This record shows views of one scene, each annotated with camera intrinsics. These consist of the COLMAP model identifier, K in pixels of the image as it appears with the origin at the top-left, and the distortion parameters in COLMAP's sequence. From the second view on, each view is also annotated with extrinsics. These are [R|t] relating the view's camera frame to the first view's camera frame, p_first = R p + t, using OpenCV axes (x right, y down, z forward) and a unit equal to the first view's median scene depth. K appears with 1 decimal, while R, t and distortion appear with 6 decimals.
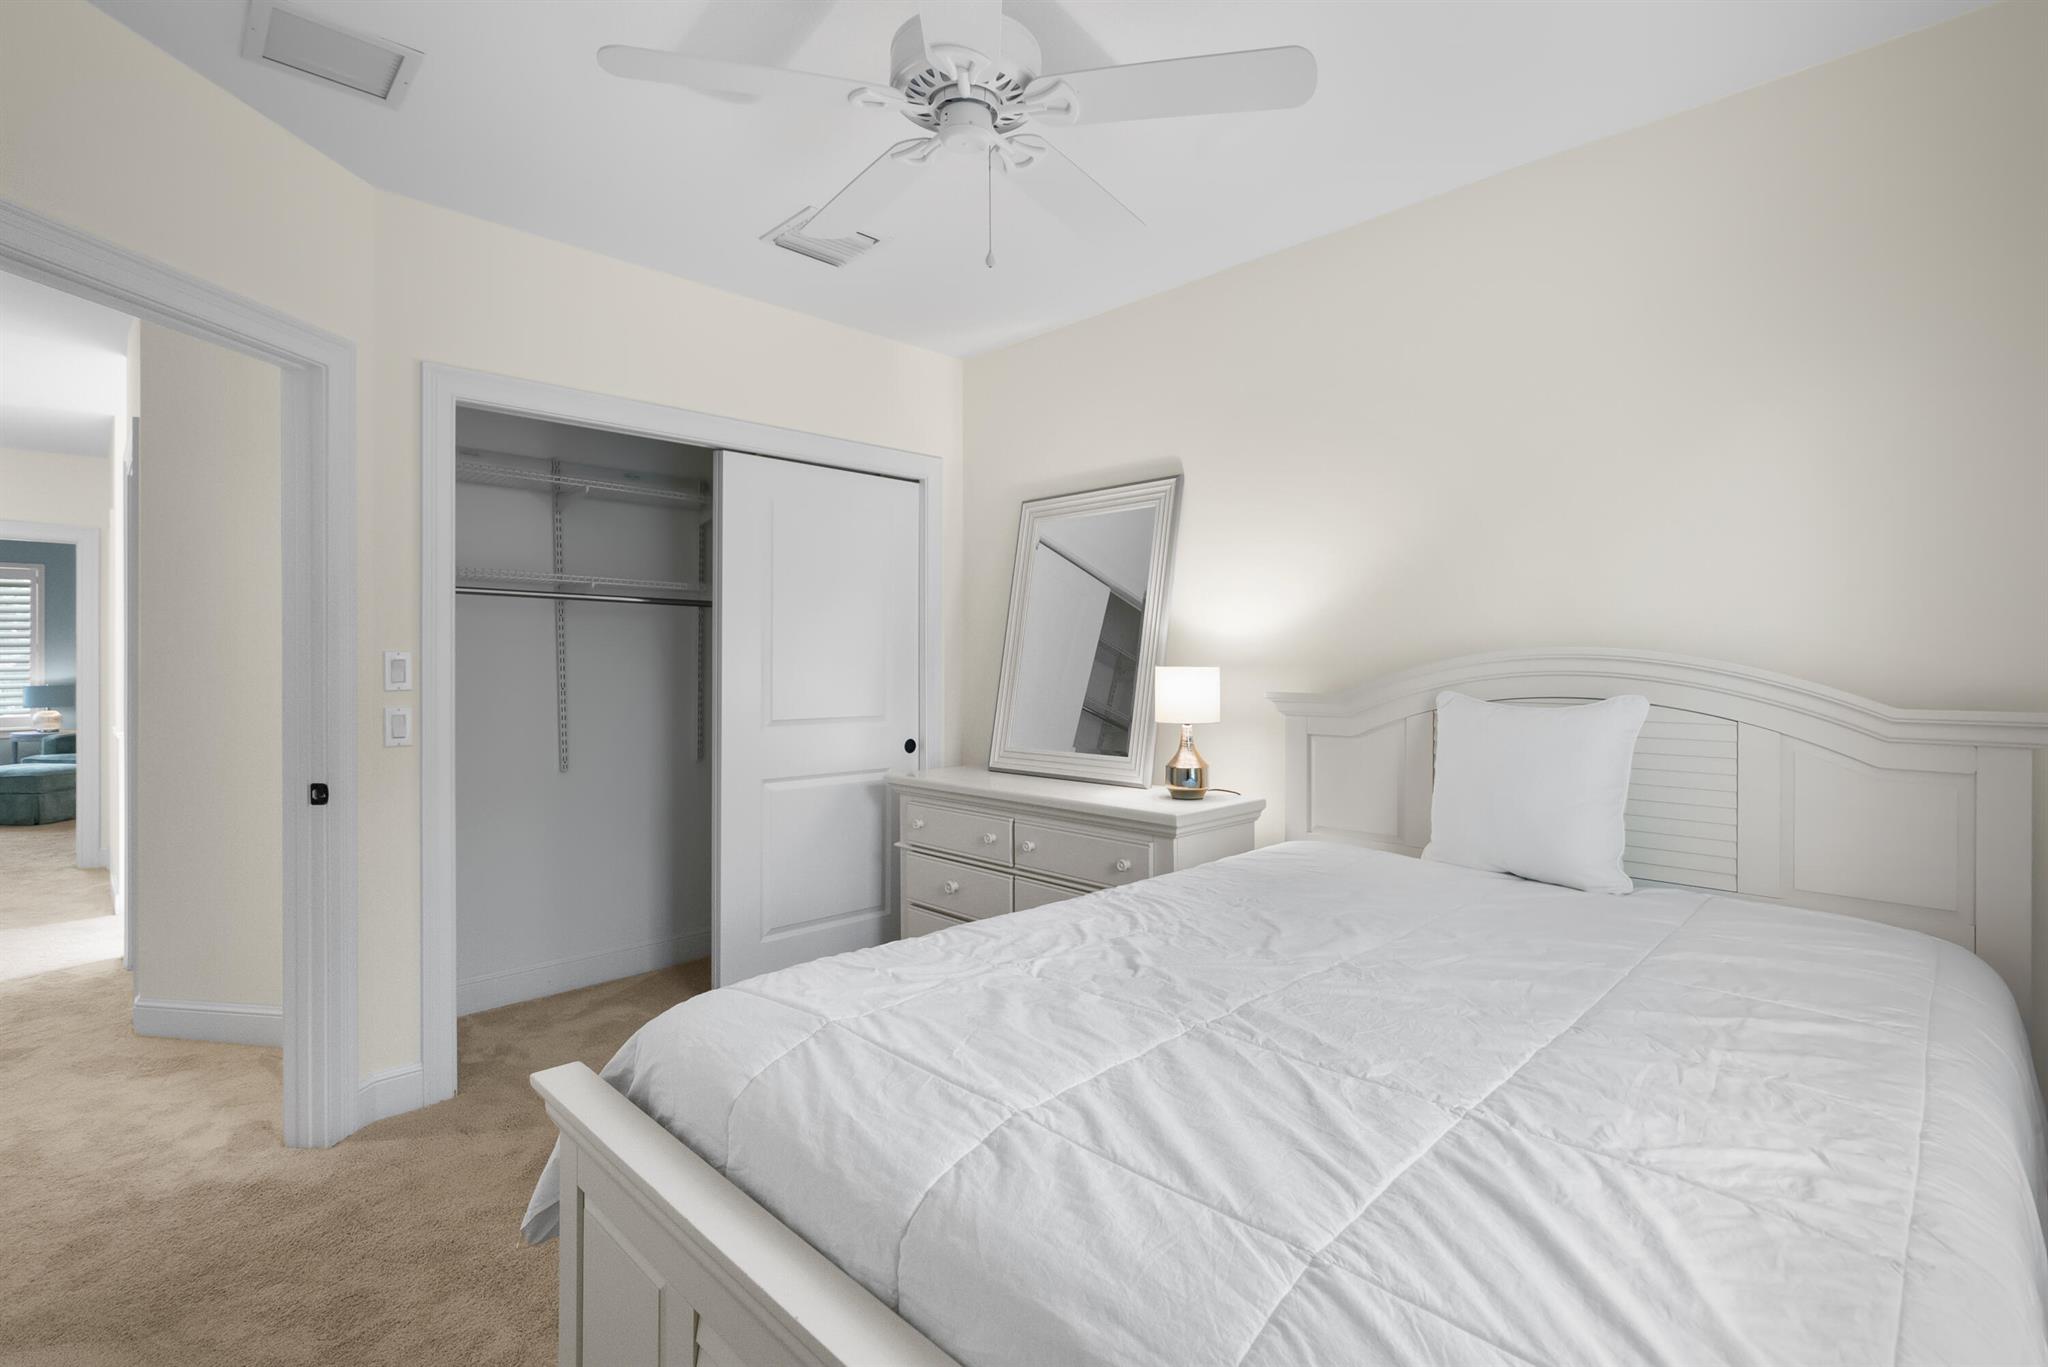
lens RADIAL K [[936.2, 0, 1034.3], [0, 936.2, 673.4], [0, 0, 1]] dist [-0.000528, -0.000645]
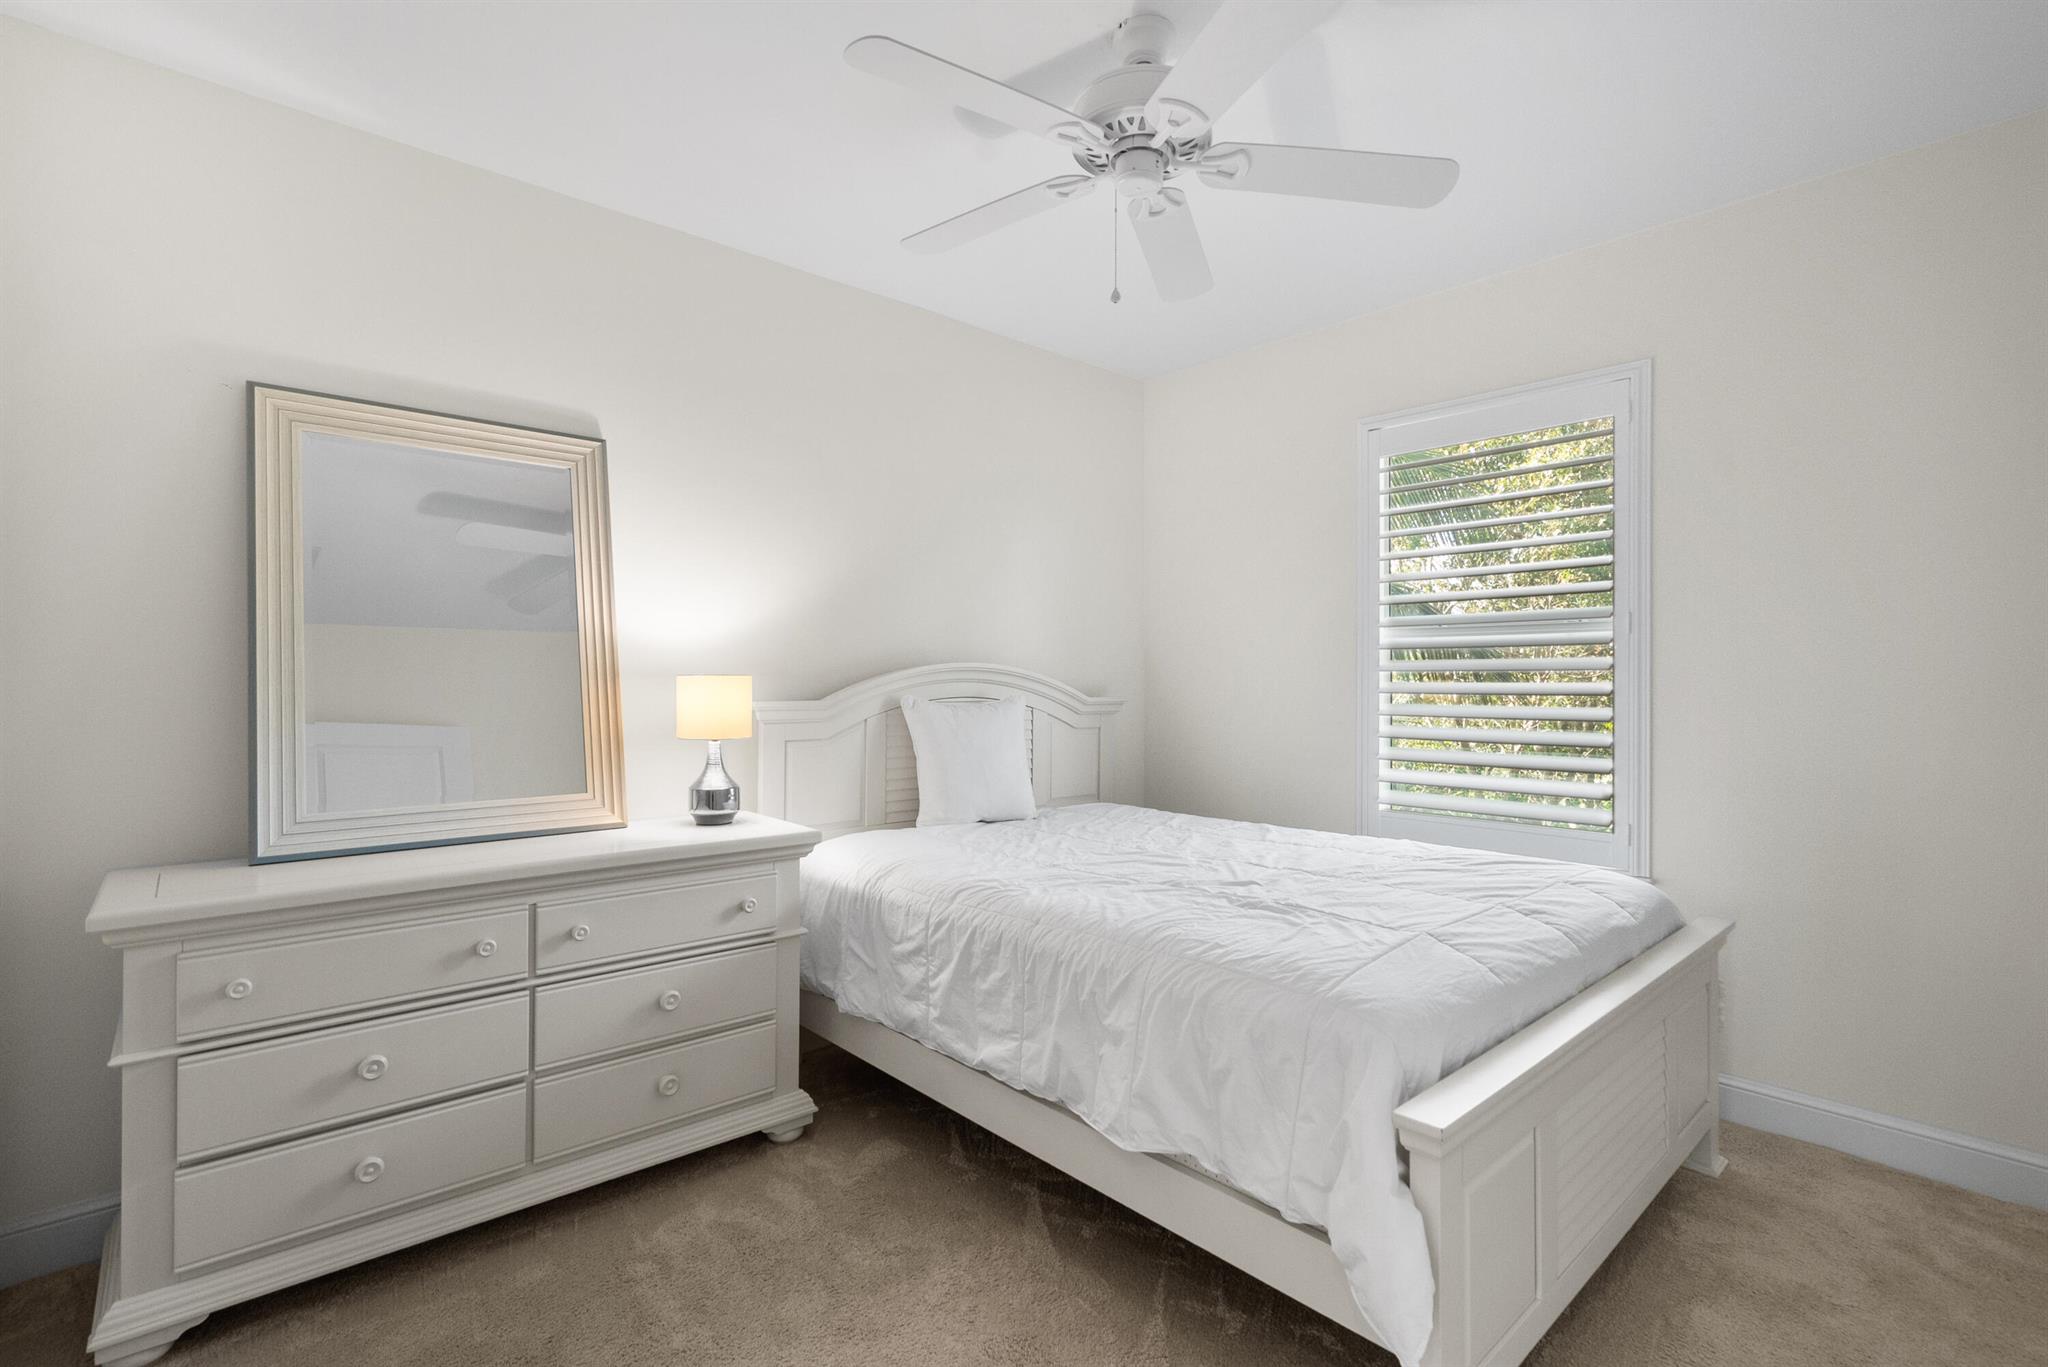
lens RADIAL K [[936.2, 0, 1032.9], [0, 936.2, 685.0], [0, 0, 1]] dist [-0.000528, -0.000645]
pose [[0.060060, -0.004659, 0.998184, -0.703276], [0.005281, 0.999977, 0.004350, 0.000353], [-0.998181, 0.005010, 0.060083, 0.646439]]
